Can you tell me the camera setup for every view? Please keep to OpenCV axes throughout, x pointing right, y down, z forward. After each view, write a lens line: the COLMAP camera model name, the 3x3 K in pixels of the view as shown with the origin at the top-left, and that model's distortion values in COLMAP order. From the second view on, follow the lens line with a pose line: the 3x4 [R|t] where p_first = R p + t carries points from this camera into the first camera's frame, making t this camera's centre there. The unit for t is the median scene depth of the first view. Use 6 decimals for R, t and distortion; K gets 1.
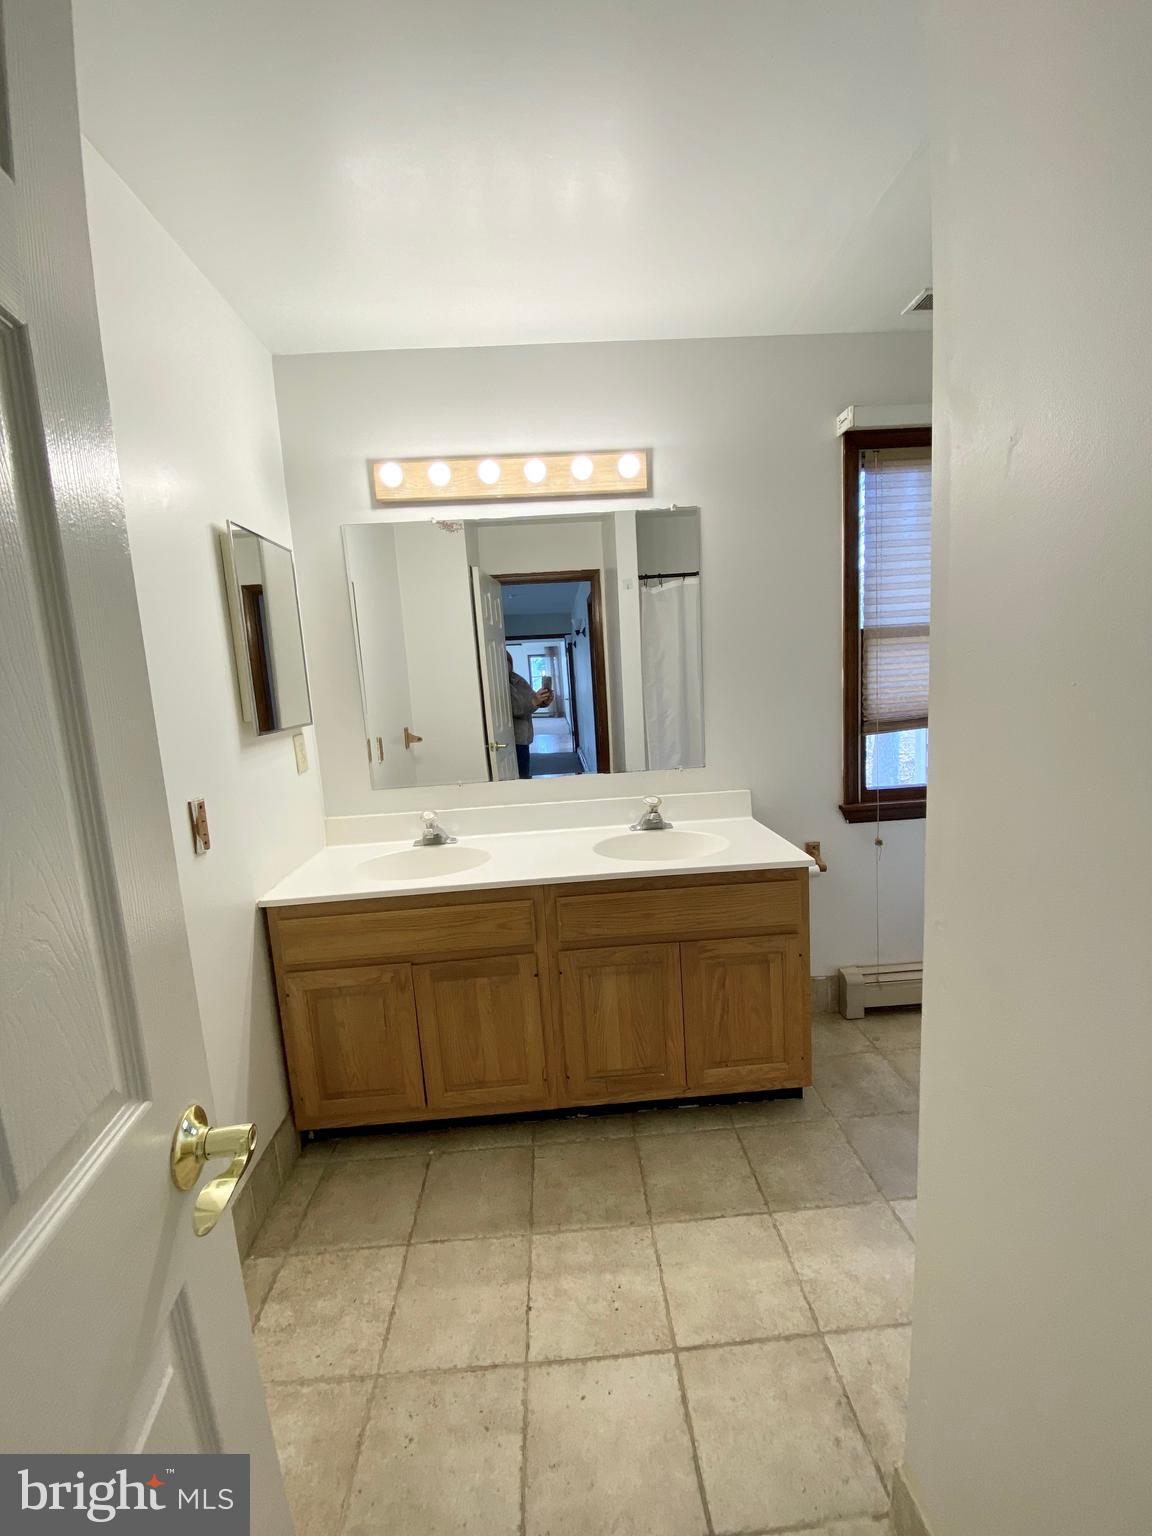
lens RADIAL K [[616.1, 0, 576.2], [0, 616.1, 765.3], [0, 0, 1]] dist [0.035890, -0.028742]
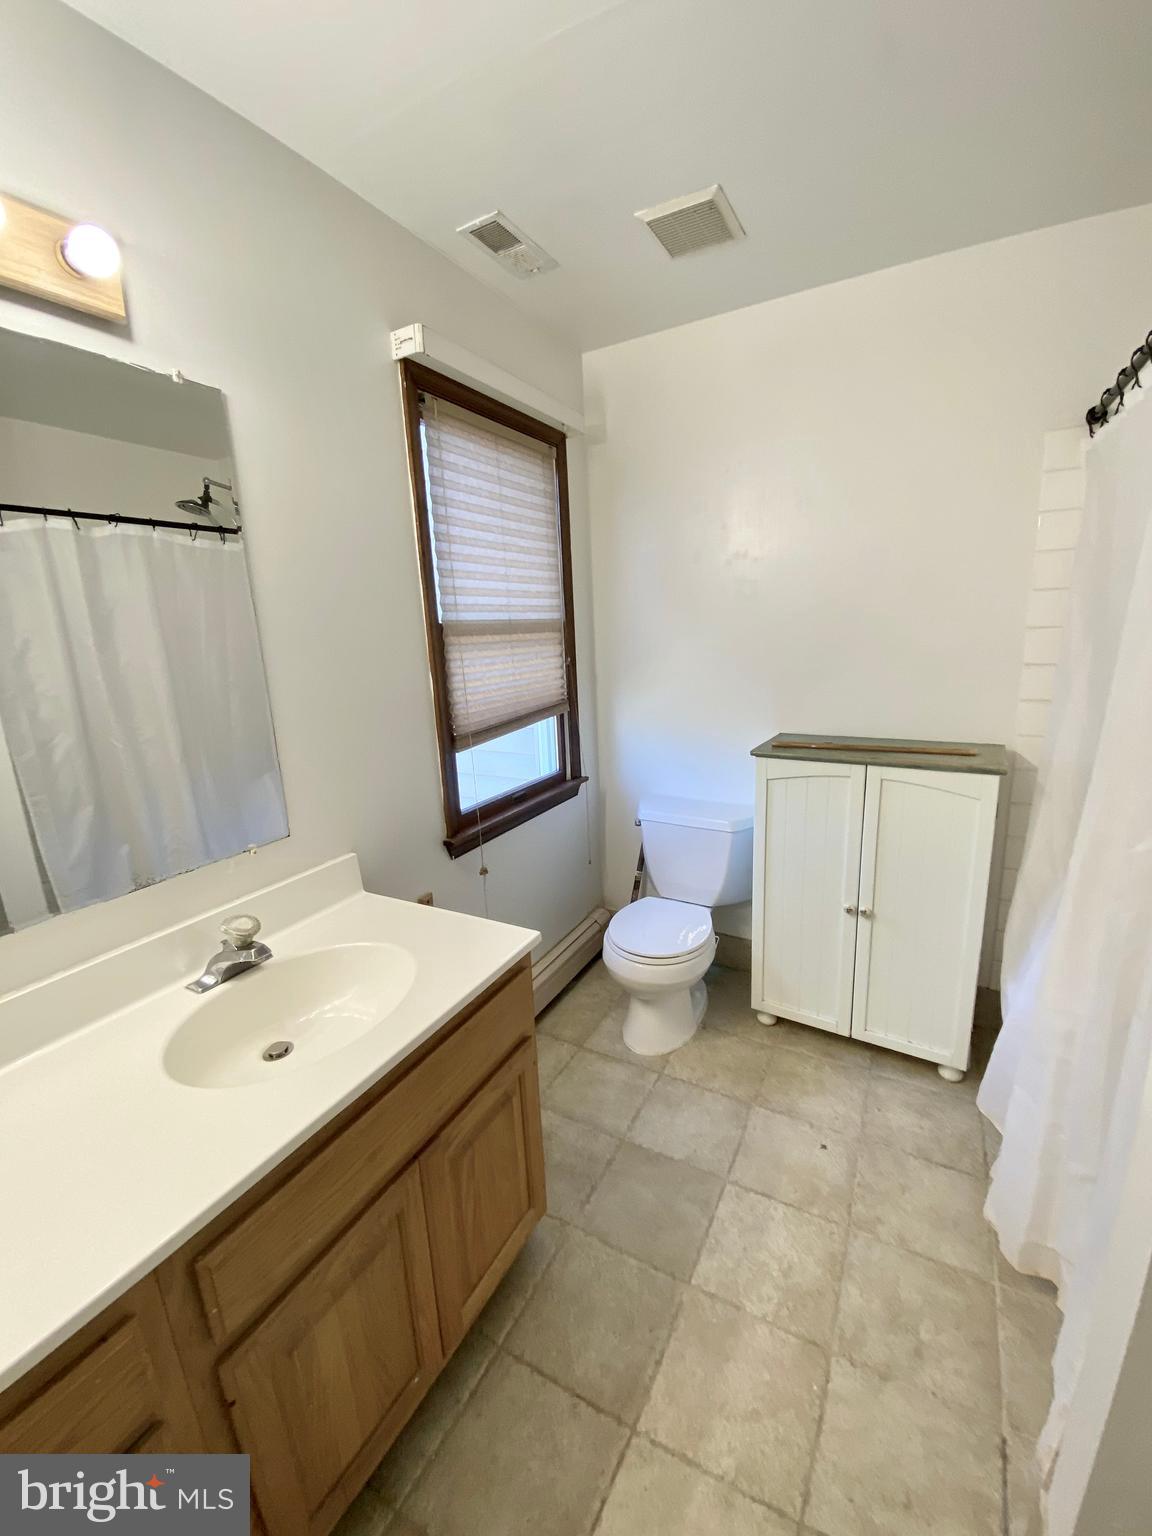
lens RADIAL K [[616.1, 0, 576.2], [0, 616.1, 765.3], [0, 0, 1]] dist [0.035890, -0.028742]
pose [[0.531904, -0.150134, 0.833389, -0.151411], [0.131406, 0.986870, 0.093915, -0.092483], [-0.836547, 0.059558, 0.544649, 0.436545]]
